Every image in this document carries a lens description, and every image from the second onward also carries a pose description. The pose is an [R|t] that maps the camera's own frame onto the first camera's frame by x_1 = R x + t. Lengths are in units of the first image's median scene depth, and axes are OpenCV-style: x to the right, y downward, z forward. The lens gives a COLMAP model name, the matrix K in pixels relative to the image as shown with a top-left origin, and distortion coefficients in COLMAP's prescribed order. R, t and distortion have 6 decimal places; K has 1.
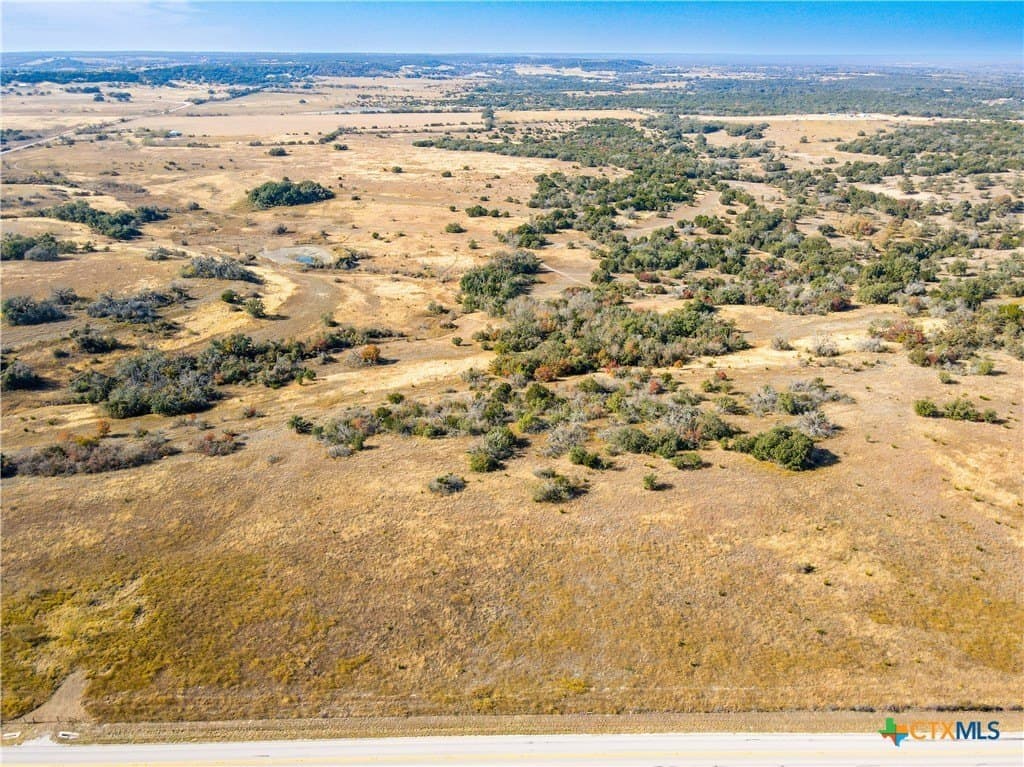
lens RADIAL K [[752.9, 0, 512.0], [0, 752.9, 383.5], [0, 0, 1]] dist [0.016689, 0.002721]
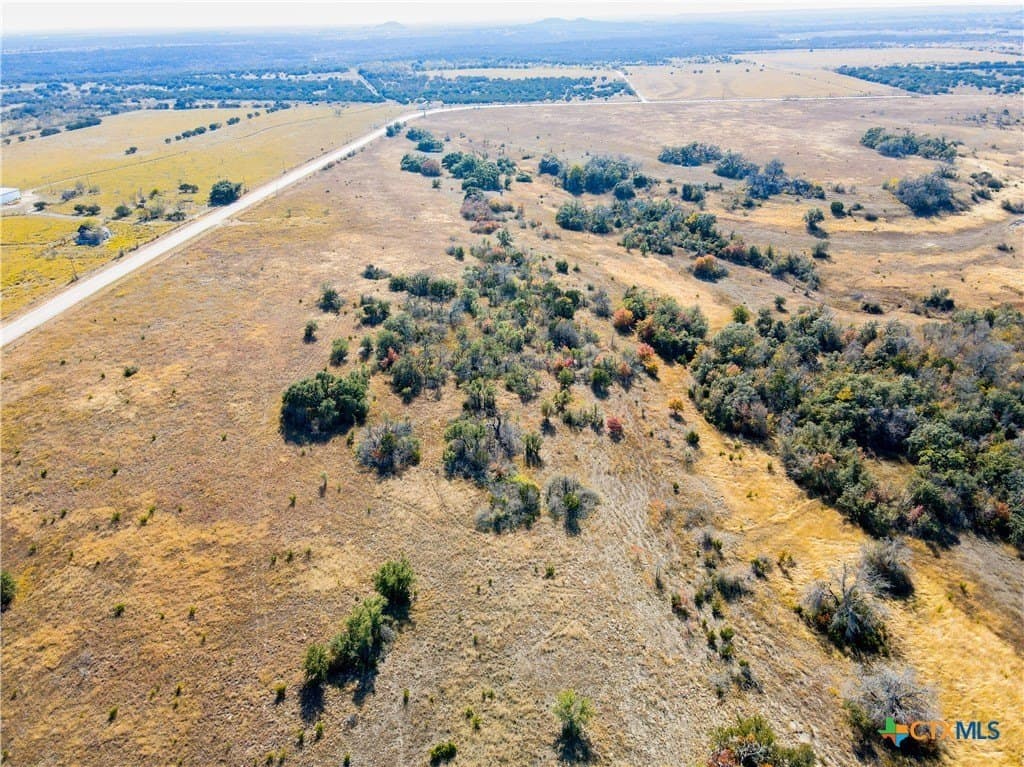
lens RADIAL K [[758.5, 0, 512.0], [0, 758.5, 383.5], [0, 0, 1]] dist [-0.011090, 0.055334]
pose [[-0.108892, 0.435374, -0.893640, 0.269875], [-0.383832, 0.810850, 0.441810, -0.089202], [0.916960, 0.391117, 0.078815, 0.293977]]
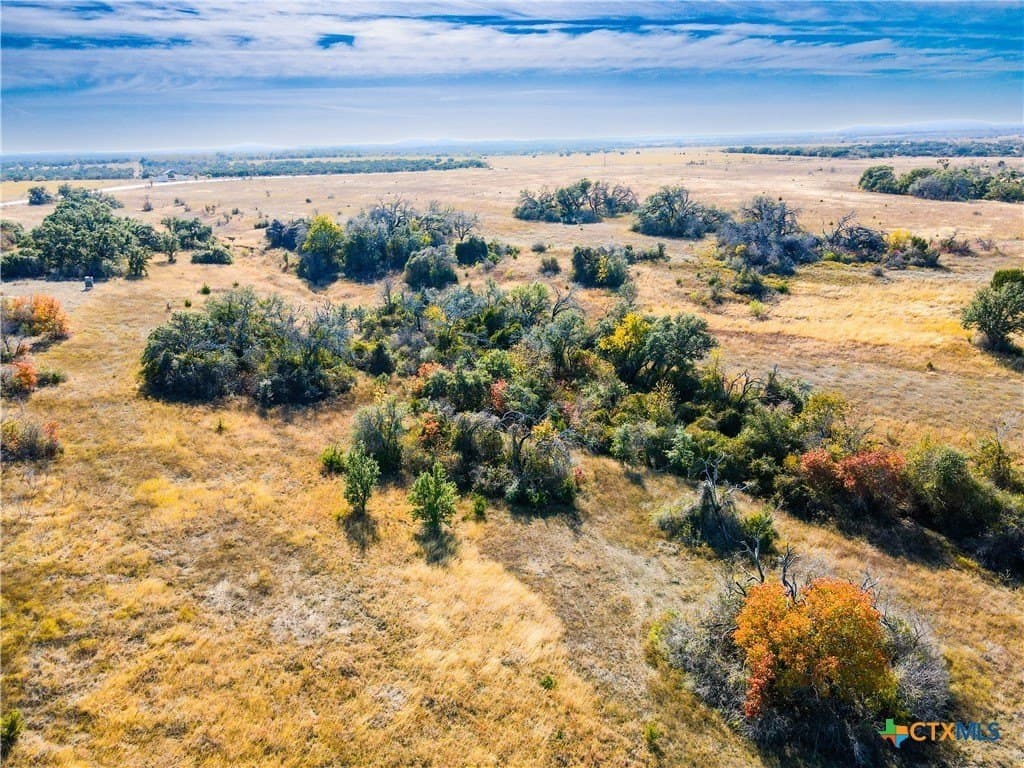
lens RADIAL K [[758.7, 0, 512.0], [0, 758.7, 384.0], [0, 0, 1]] dist [0.002852, 0.002479]
pose [[0.052922, 0.302957, -0.951534, -0.029013], [-0.384741, 0.885493, 0.260532, -0.035623], [0.921506, 0.352306, 0.163422, 0.347449]]
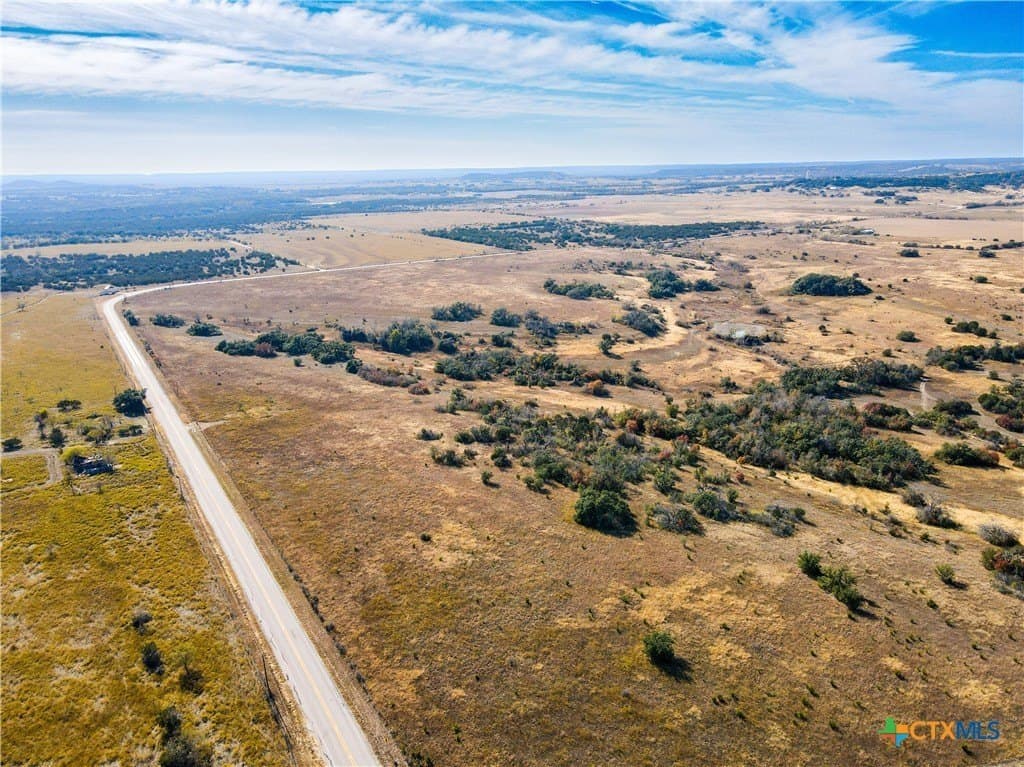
lens RADIAL K [[755.9, 0, 512.0], [0, 755.9, 383.5], [0, 0, 1]] dist [-0.004135, 0.038406]
pose [[0.499713, 0.232066, -0.834525, 0.309974], [-0.334053, 0.940545, 0.061517, -0.028673], [0.799184, 0.248035, 0.547525, 0.068200]]
